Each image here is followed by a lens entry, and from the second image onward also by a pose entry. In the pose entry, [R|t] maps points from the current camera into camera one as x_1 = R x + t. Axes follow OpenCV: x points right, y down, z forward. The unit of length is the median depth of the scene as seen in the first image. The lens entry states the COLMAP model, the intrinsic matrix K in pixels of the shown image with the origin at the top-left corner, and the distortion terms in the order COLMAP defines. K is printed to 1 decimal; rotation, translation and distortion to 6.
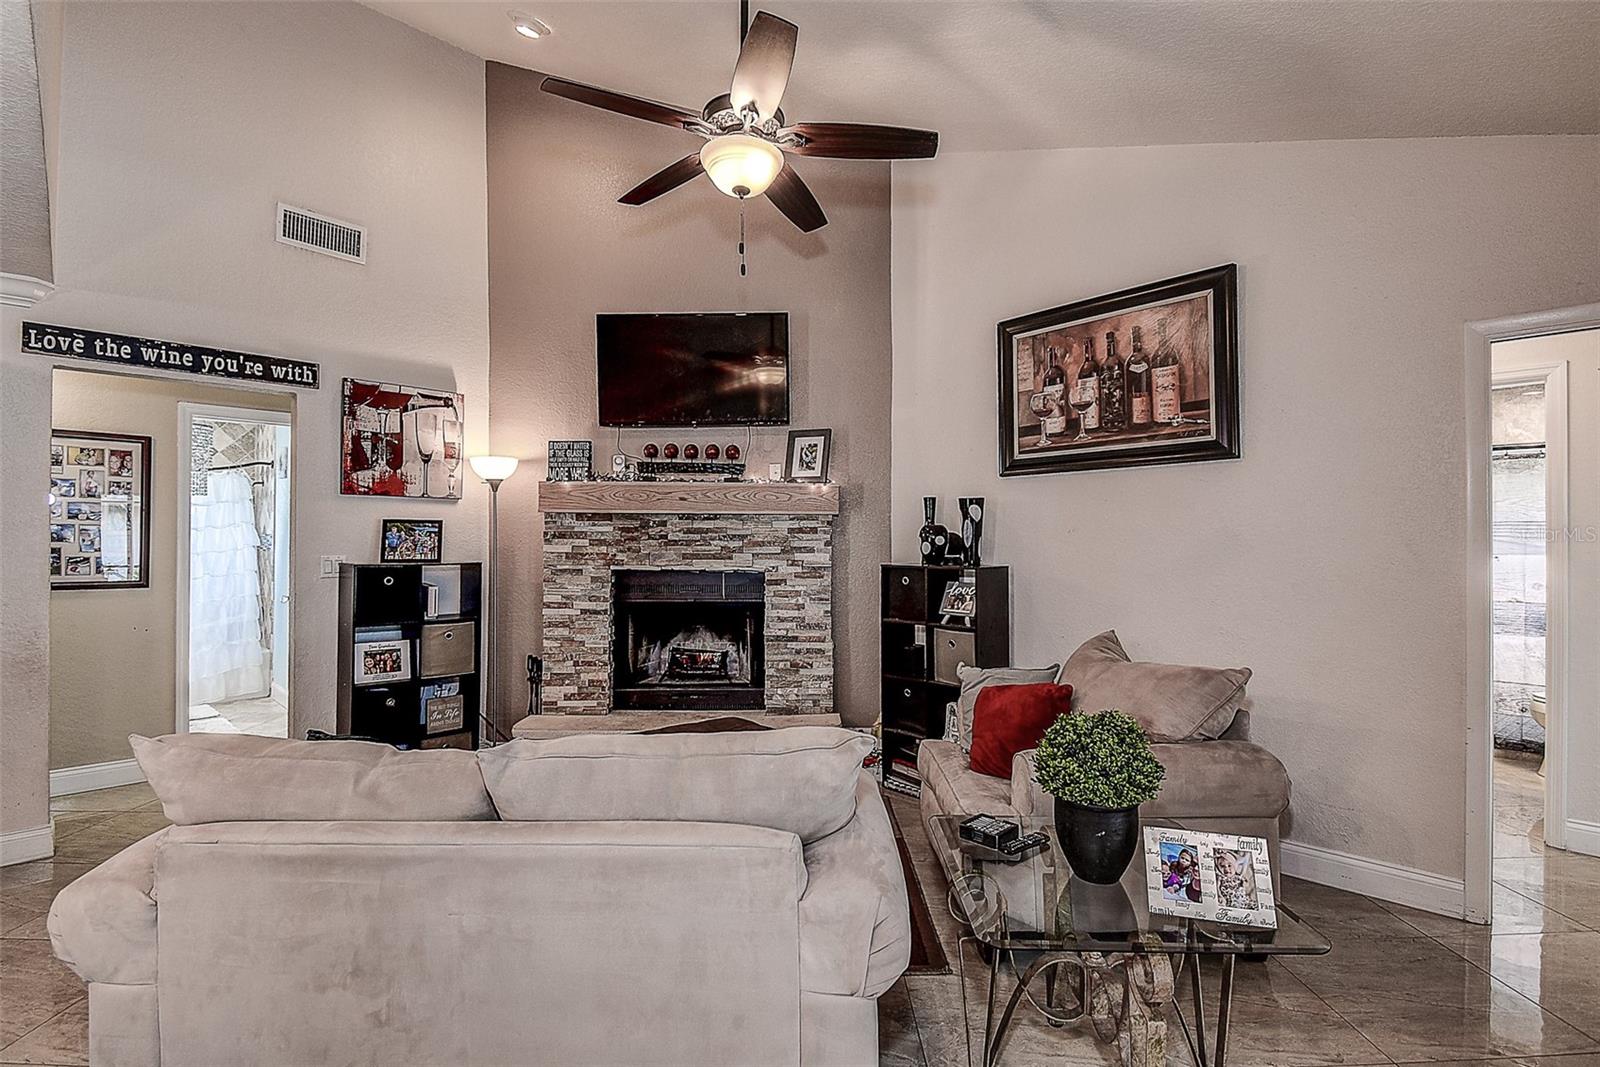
lens RADIAL K [[737.7, 0, 800.0], [0, 737.7, 533.5], [0, 0, 1]] dist [0.043830, -0.037691]
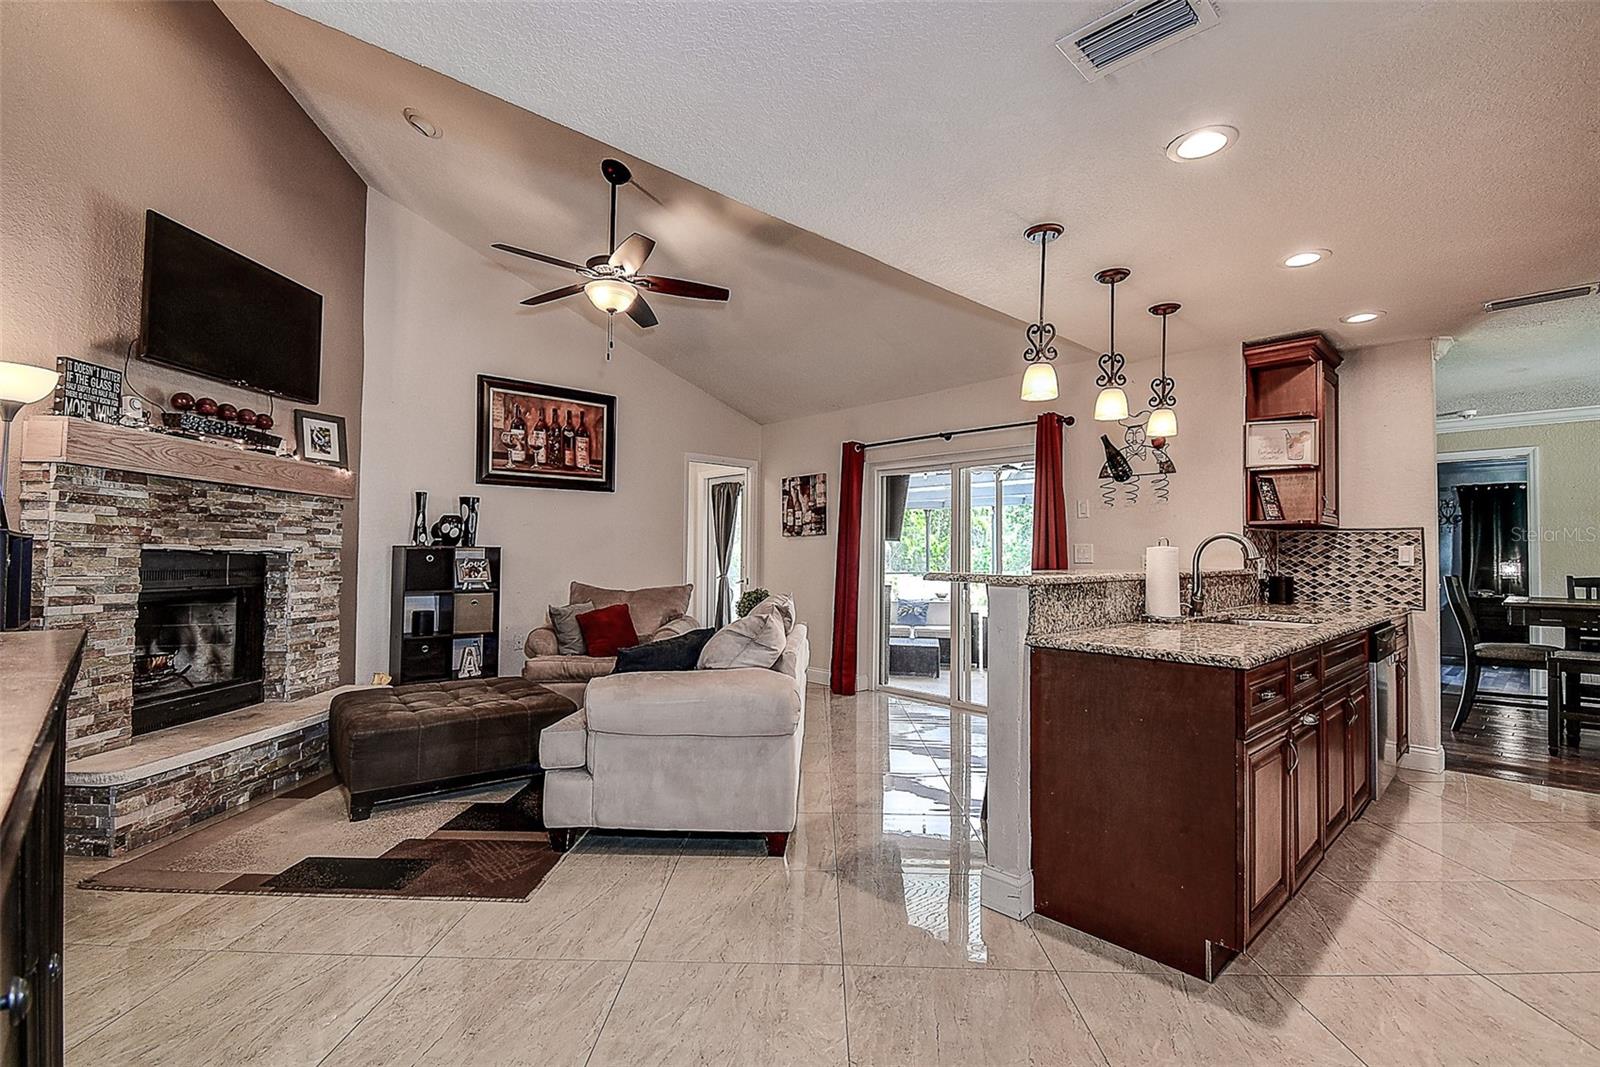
lens RADIAL K [[715.7, 0, 800.0], [0, 715.7, 533.5], [0, 0, 1]] dist [0.040806, -0.031399]
pose [[0.032390, 0.029208, 0.999048, -1.006532], [-0.019398, 0.999403, -0.028590, 0.042466], [-0.999287, -0.018454, 0.032937, 0.320867]]
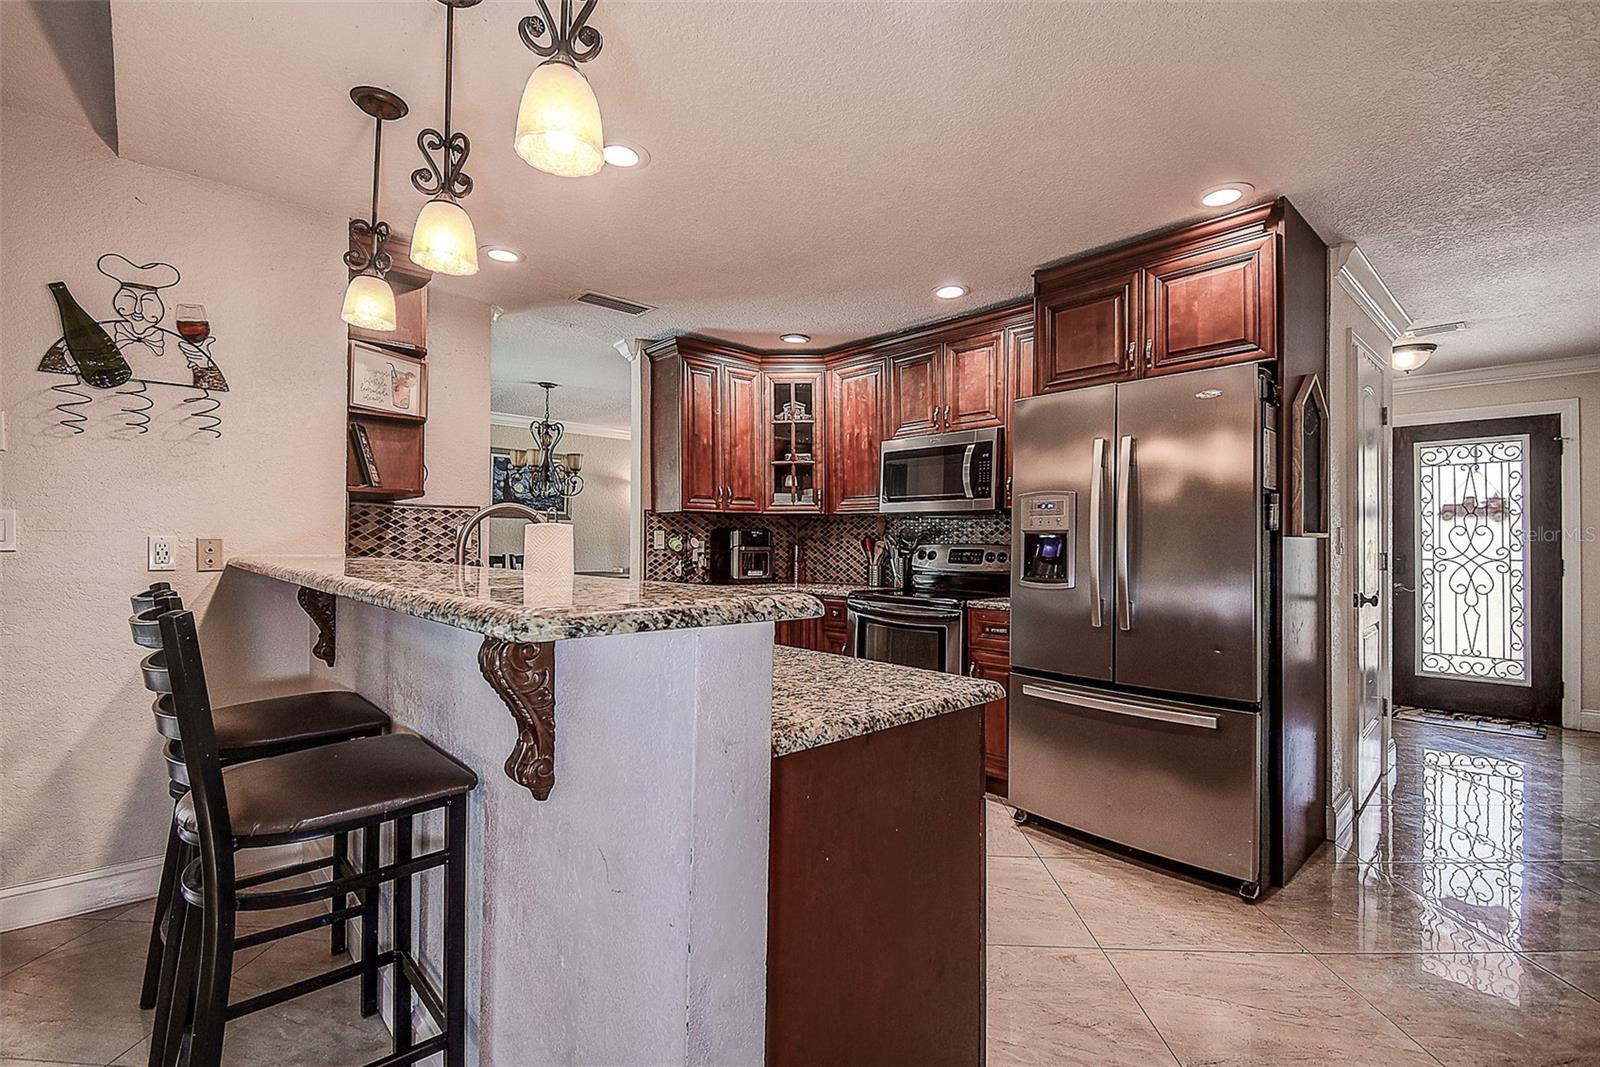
lens RADIAL K [[712.4, 0, 808.1], [0, 712.4, 535.6], [0, 0, 1]] dist [0.034494, -0.029728]
pose [[-0.999196, -0.006673, 0.039543, -0.449604], [-0.007566, 0.999719, -0.022466, 0.043111], [-0.039382, -0.022748, -0.998965, 0.388484]]
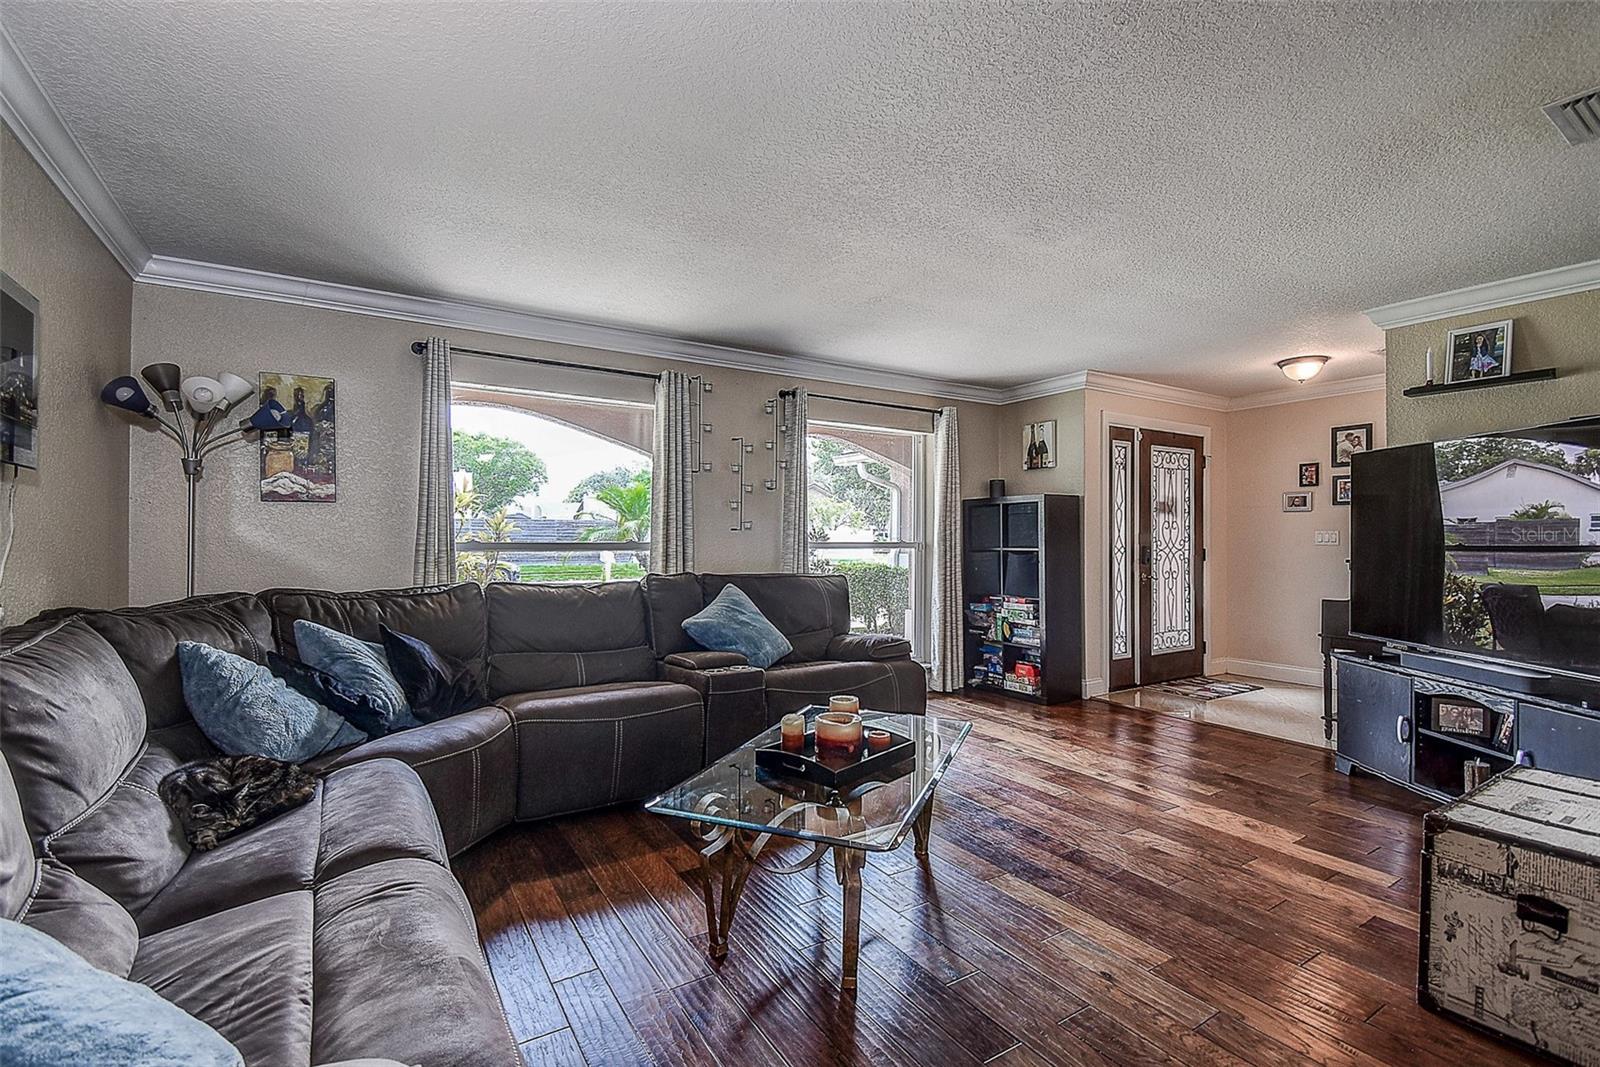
lens RADIAL K [[723.3, 0, 795.8], [0, 723.3, 534.5], [0, 0, 1]] dist [0.042434, -0.034315]
pose [[-0.231994, -0.005661, -0.972701, 0.064935], [0.008506, 0.999933, -0.007848, 0.022049], [0.972680, -0.010094, -0.231930, -1.253757]]
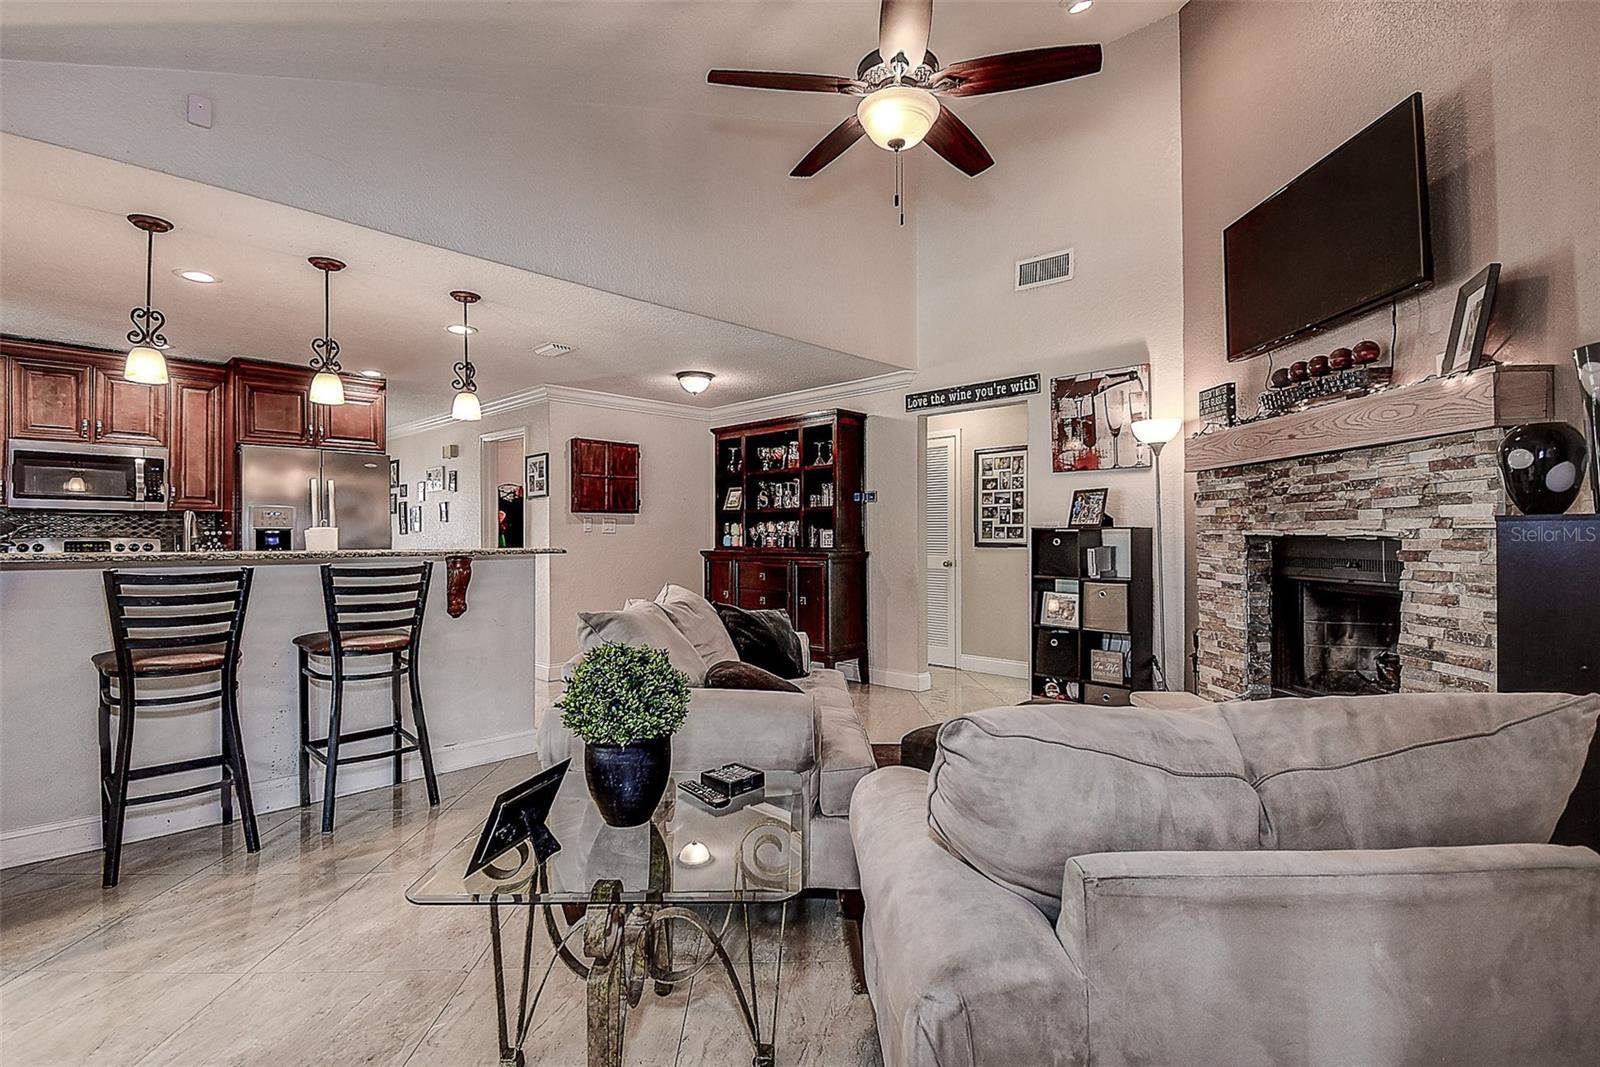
lens RADIAL K [[737.7, 0, 800.0], [0, 737.7, 533.5], [0, 0, 1]] dist [0.043830, -0.037691]
pose [[0.015605, -0.005732, -0.999862, 0.576928], [0.012995, 0.999900, -0.005529, 0.046852], [0.999794, -0.012907, 0.015678, 0.519215]]
